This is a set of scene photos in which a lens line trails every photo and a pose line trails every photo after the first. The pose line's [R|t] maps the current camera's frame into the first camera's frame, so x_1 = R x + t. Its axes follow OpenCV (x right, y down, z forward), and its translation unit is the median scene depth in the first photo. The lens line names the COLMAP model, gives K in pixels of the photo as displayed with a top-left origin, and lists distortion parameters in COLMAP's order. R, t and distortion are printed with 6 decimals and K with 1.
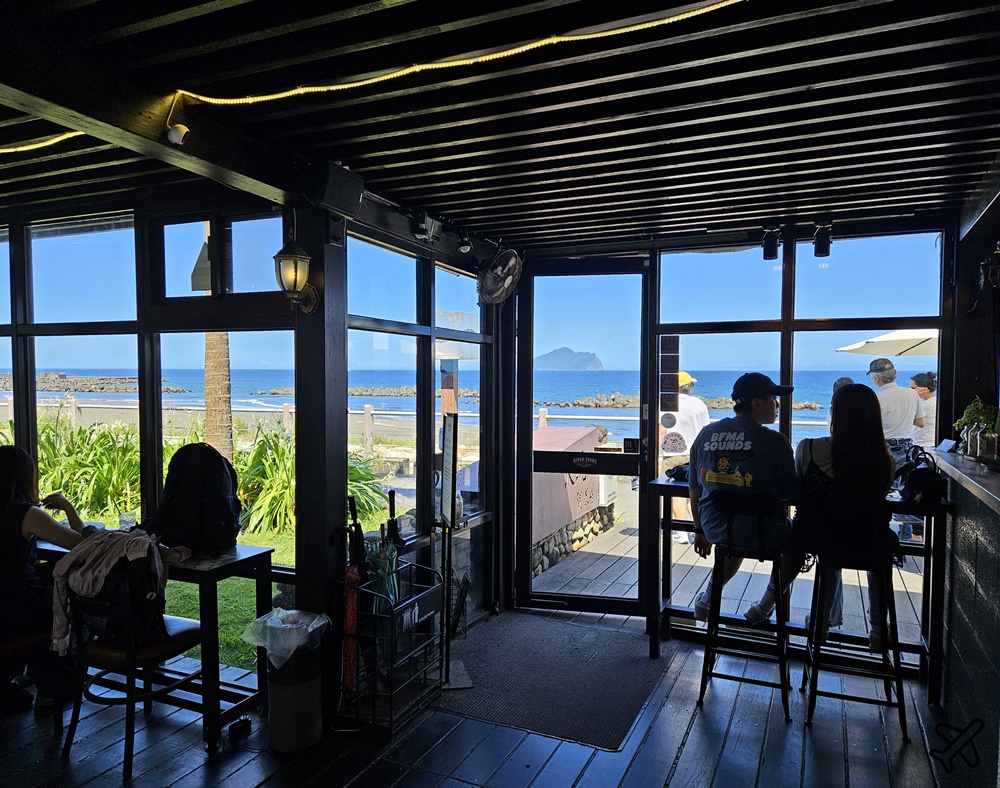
lens RADIAL K [[738.1, 0, 500.0], [0, 738.1, 394.0], [0, 0, 1]] dist [0.007526, 0.000758]
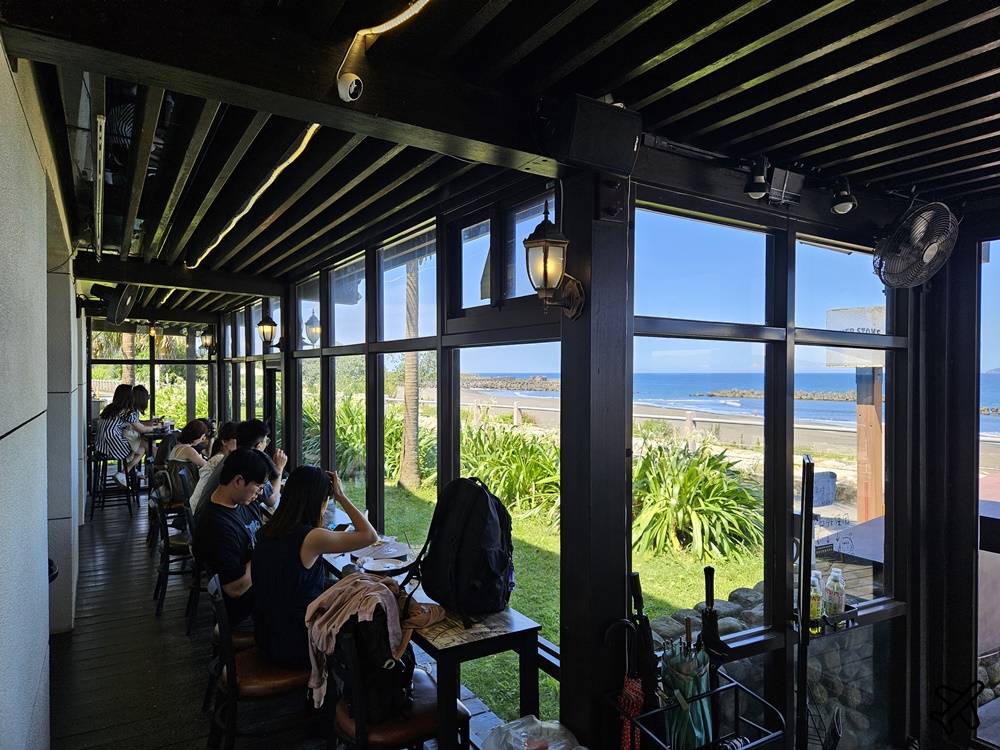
lens RADIAL K [[669.7, 0, 500.0], [0, 669.7, 375.0], [0, 0, 1]] dist [0.080321, -0.078052]
pose [[0.816181, 0.000577, -0.577796, 0.058936], [-0.016718, 0.999604, -0.022617, -0.031076], [0.577554, 0.028119, 0.815868, 0.359618]]
